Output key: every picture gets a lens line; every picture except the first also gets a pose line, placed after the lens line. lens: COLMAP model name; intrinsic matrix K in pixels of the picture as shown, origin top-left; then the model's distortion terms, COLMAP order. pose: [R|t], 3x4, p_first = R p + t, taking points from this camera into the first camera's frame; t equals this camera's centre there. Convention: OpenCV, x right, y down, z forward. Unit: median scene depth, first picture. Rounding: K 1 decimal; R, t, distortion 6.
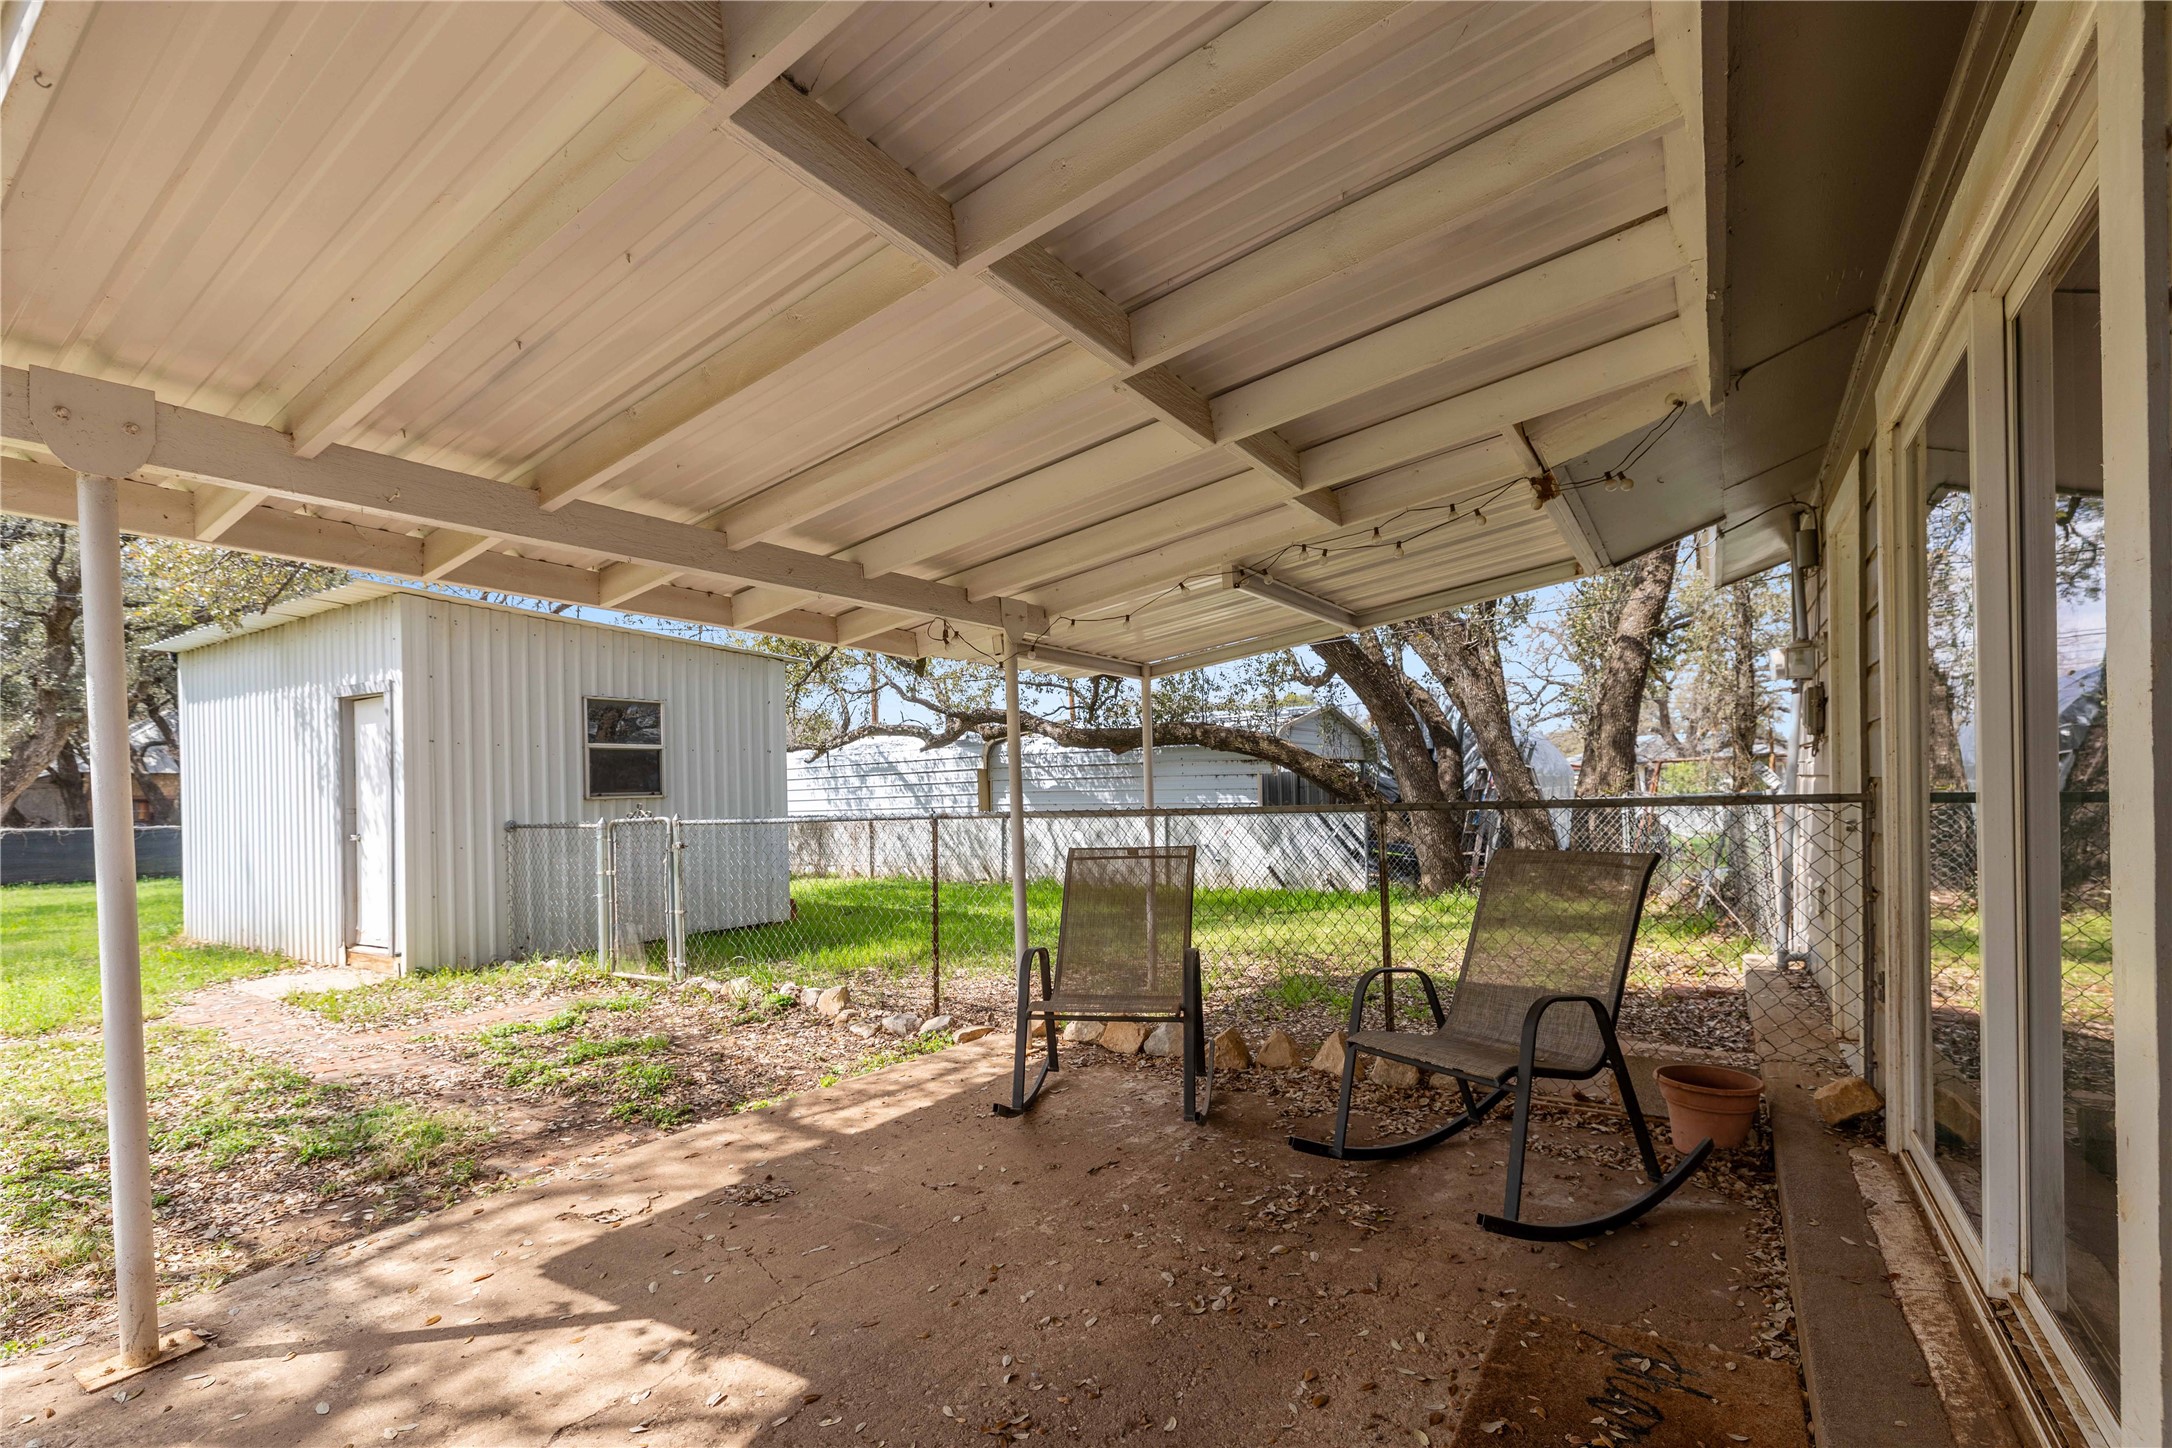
lens RADIAL K [[944.3, 0, 1047.5], [0, 944.3, 792.9], [0, 0, 1]] dist [-0.002588, 0.000646]
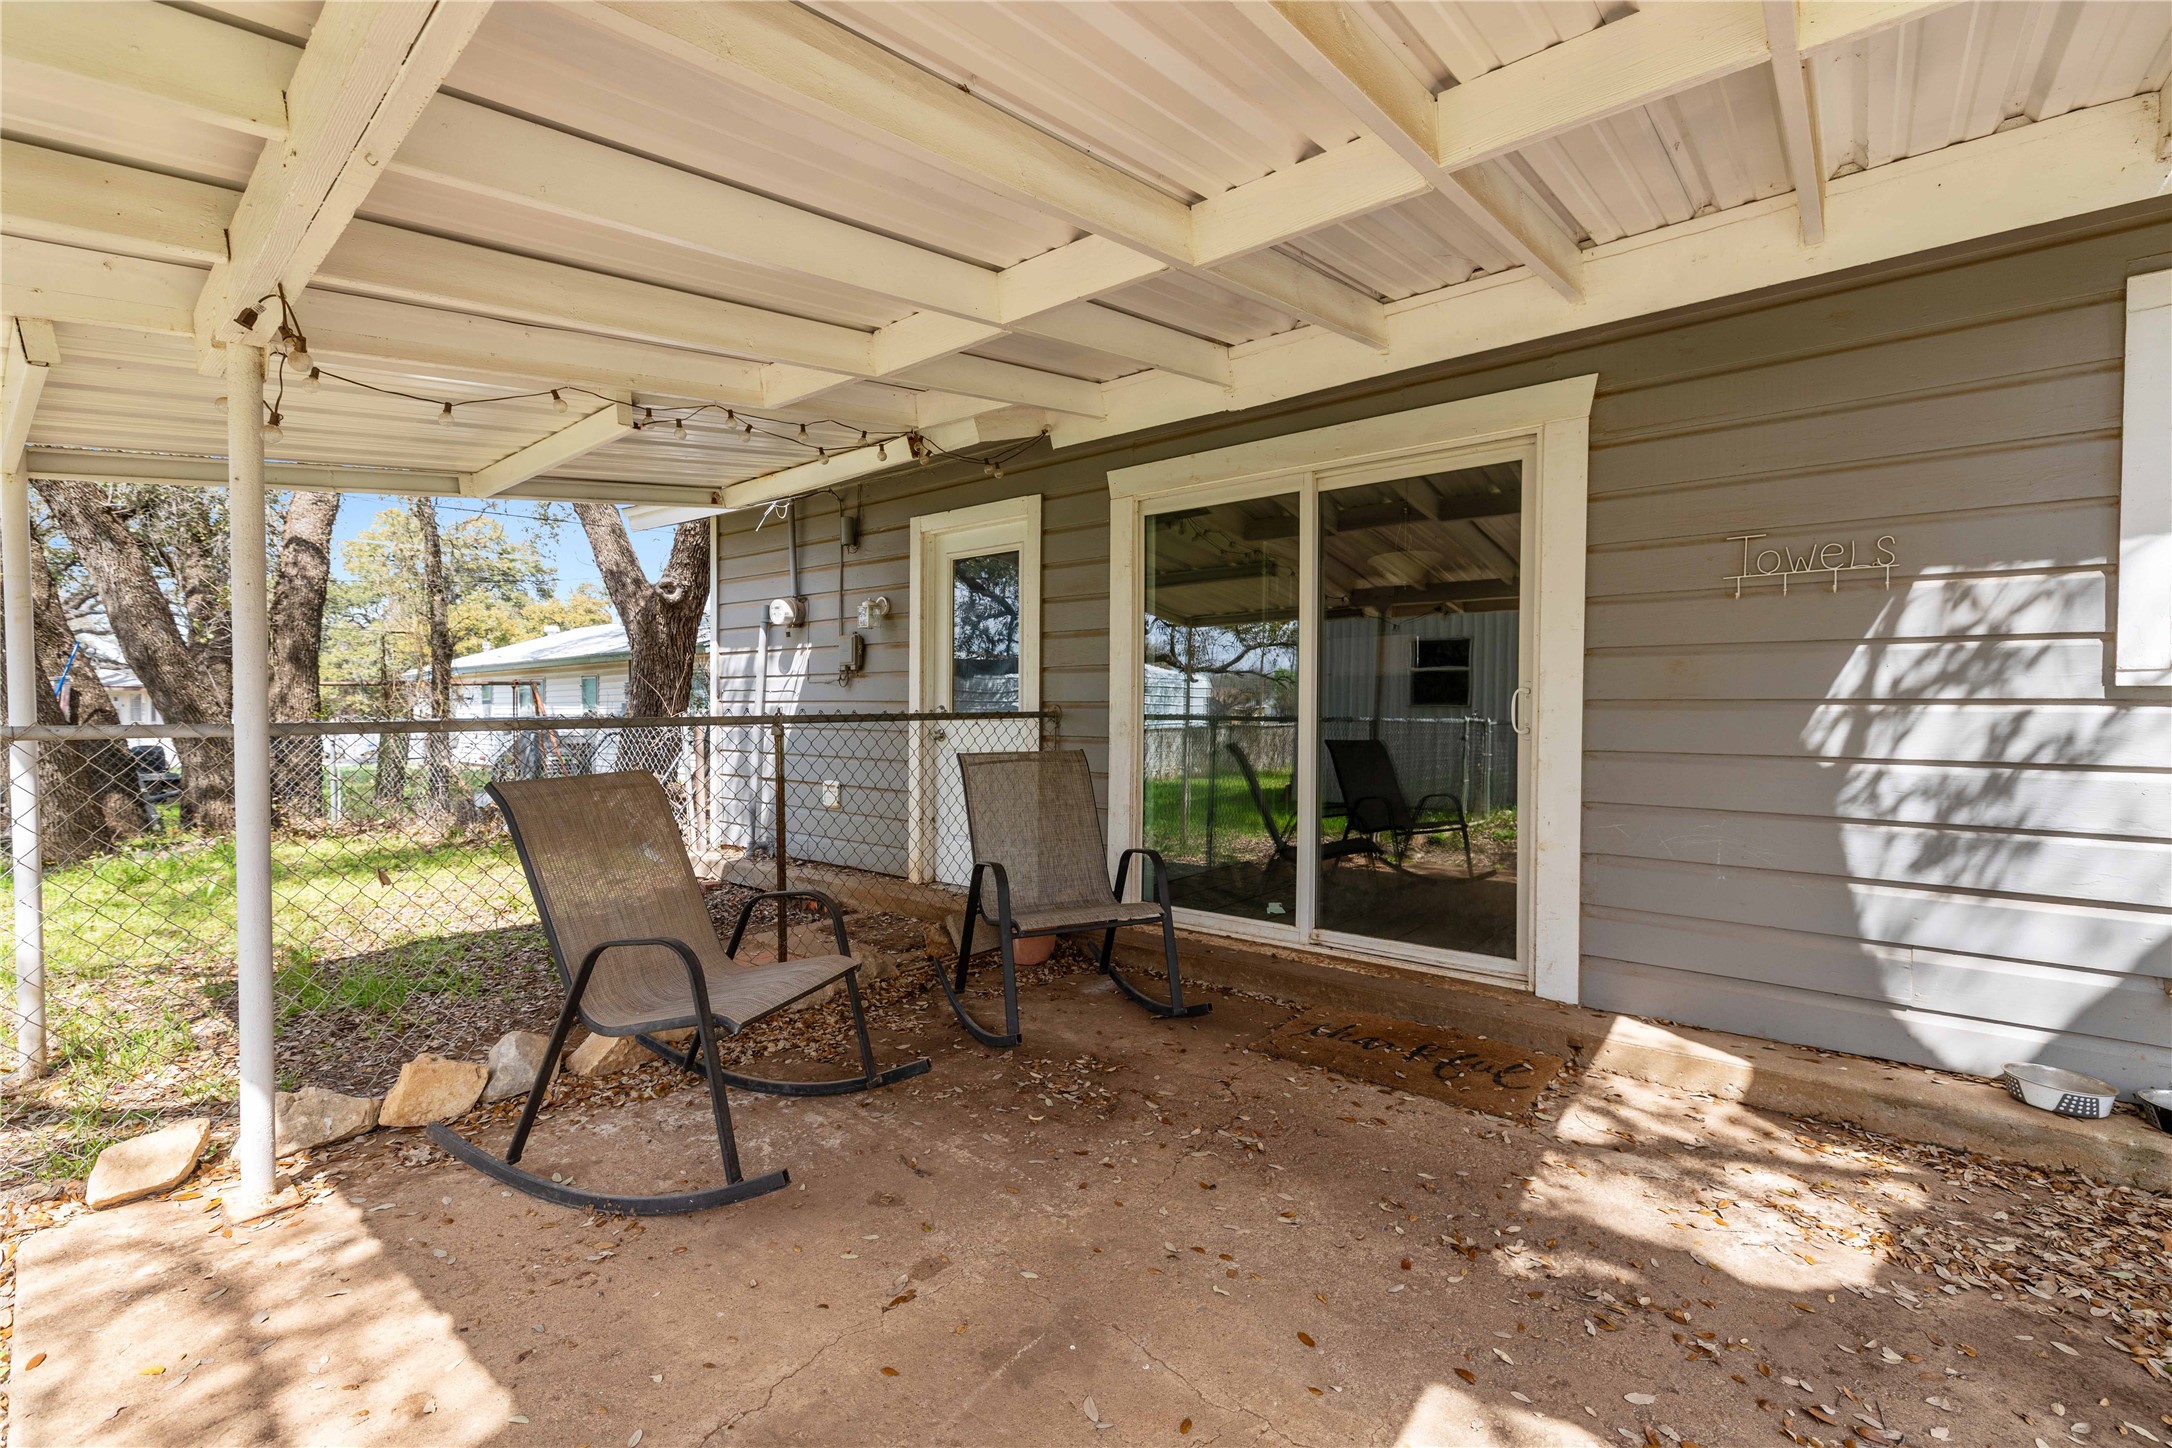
lens RADIAL K [[944.3, 0, 1072.3], [0, 944.3, 731.3], [0, 0, 1]] dist [-0.002588, 0.000646]
pose [[0.110386, -0.002076, 0.993887, -0.782541], [-0.004424, 0.999987, 0.002581, 0.034802], [-0.993879, -0.004682, 0.110375, 0.866482]]
